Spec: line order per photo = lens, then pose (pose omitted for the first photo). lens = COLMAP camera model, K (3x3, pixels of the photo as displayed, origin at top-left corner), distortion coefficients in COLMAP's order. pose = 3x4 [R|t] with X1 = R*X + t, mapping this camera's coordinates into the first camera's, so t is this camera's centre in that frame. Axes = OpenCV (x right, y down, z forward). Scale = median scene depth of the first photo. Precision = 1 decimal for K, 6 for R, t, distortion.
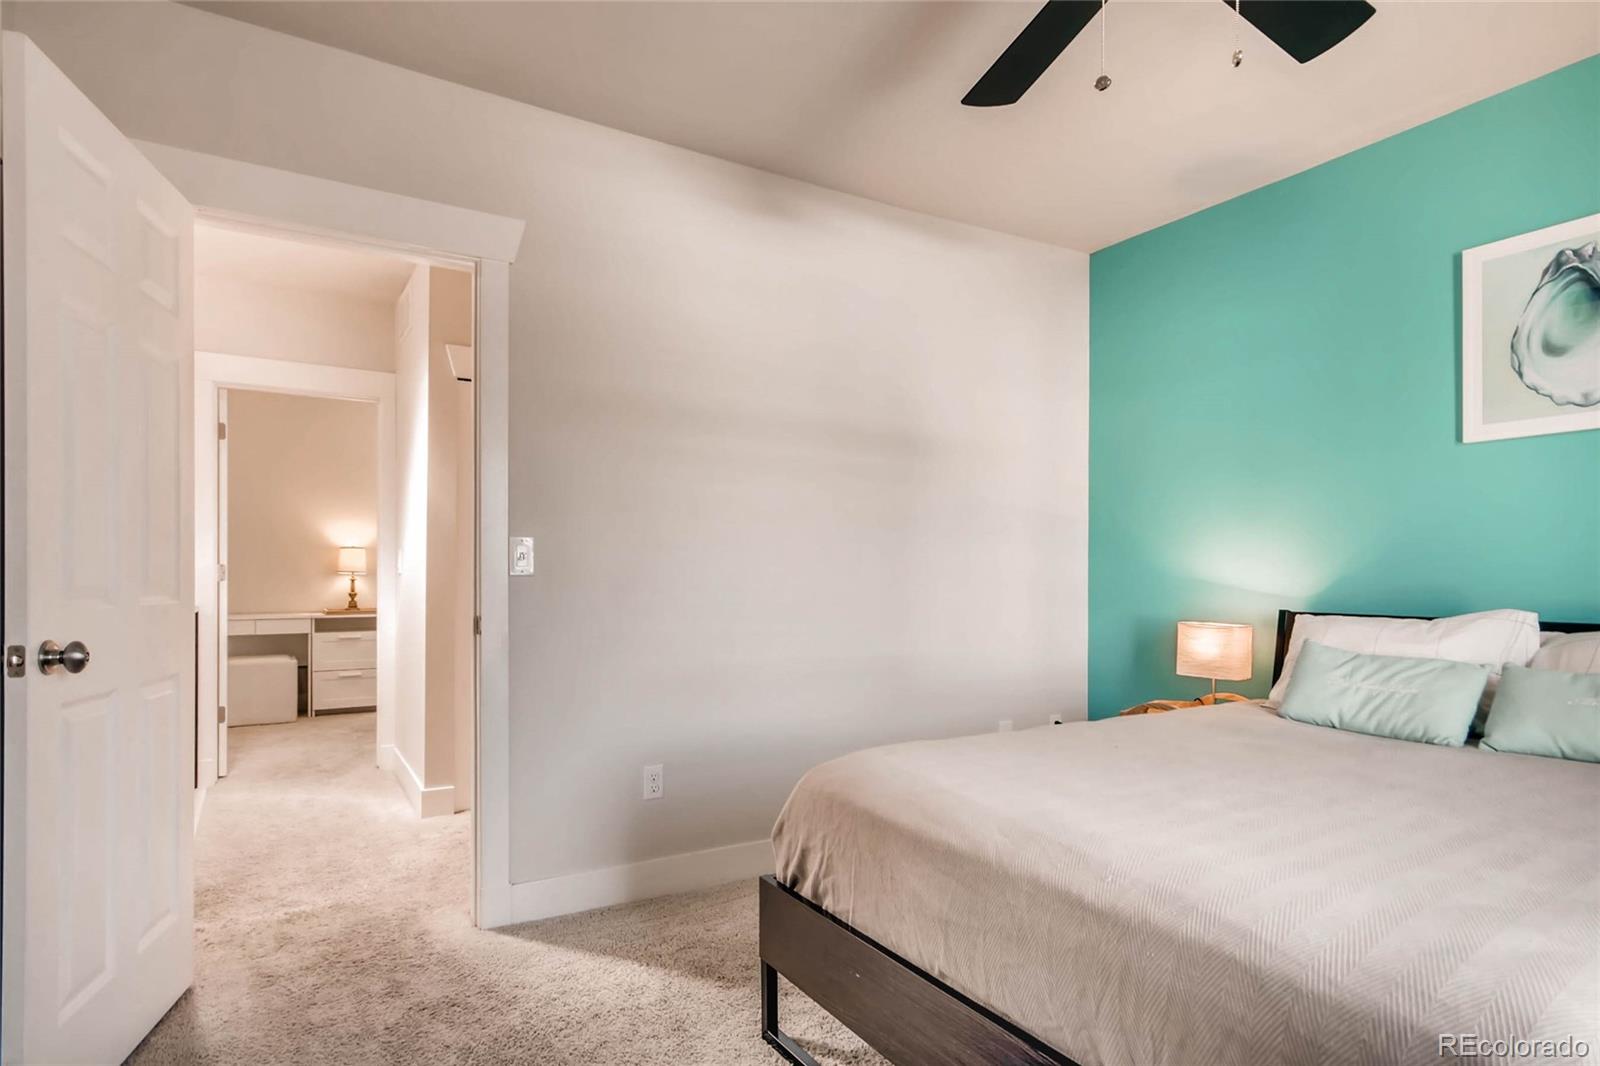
lens RADIAL K [[887.3, 0, 791.4], [0, 887.3, 538.3], [0, 0, 1]] dist [-0.006052, 0.048899]
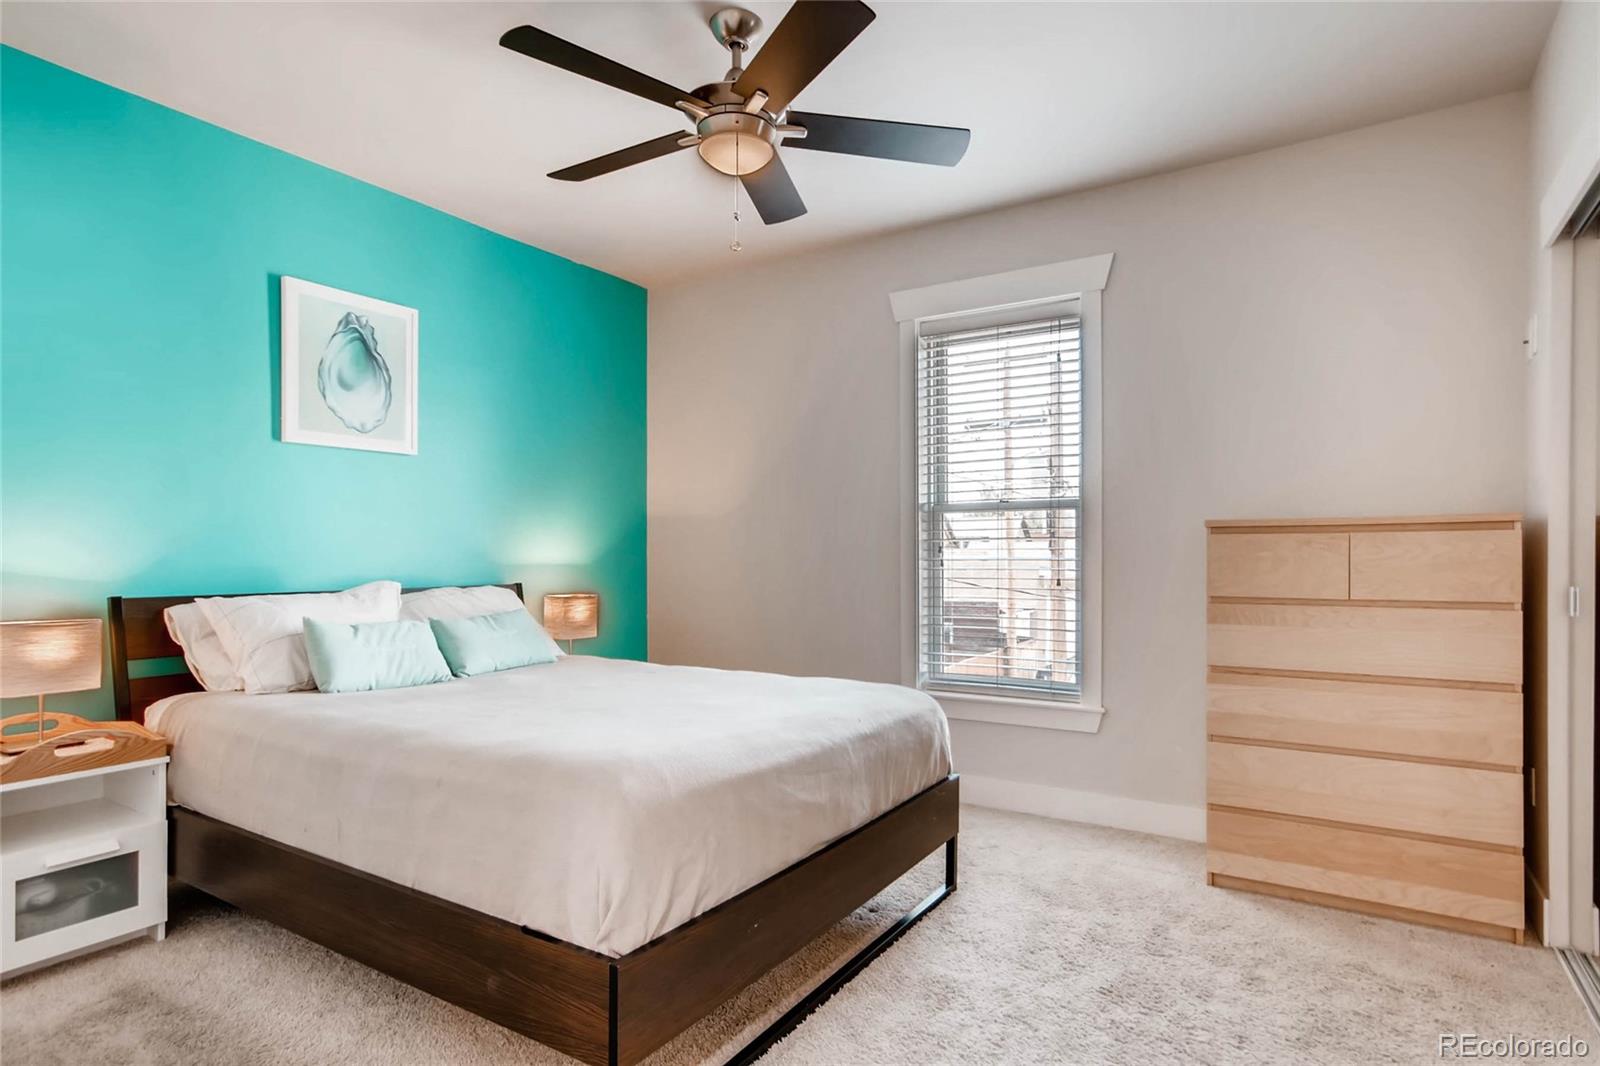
lens RADIAL K [[887.3, 0, 791.4], [0, 887.3, 538.3], [0, 0, 1]] dist [-0.006052, 0.048899]
pose [[-0.420665, 0.016269, 0.907070, -0.615026], [-0.036970, 0.998701, -0.035057, 0.037792], [-0.906463, -0.048281, -0.419517, 0.956033]]
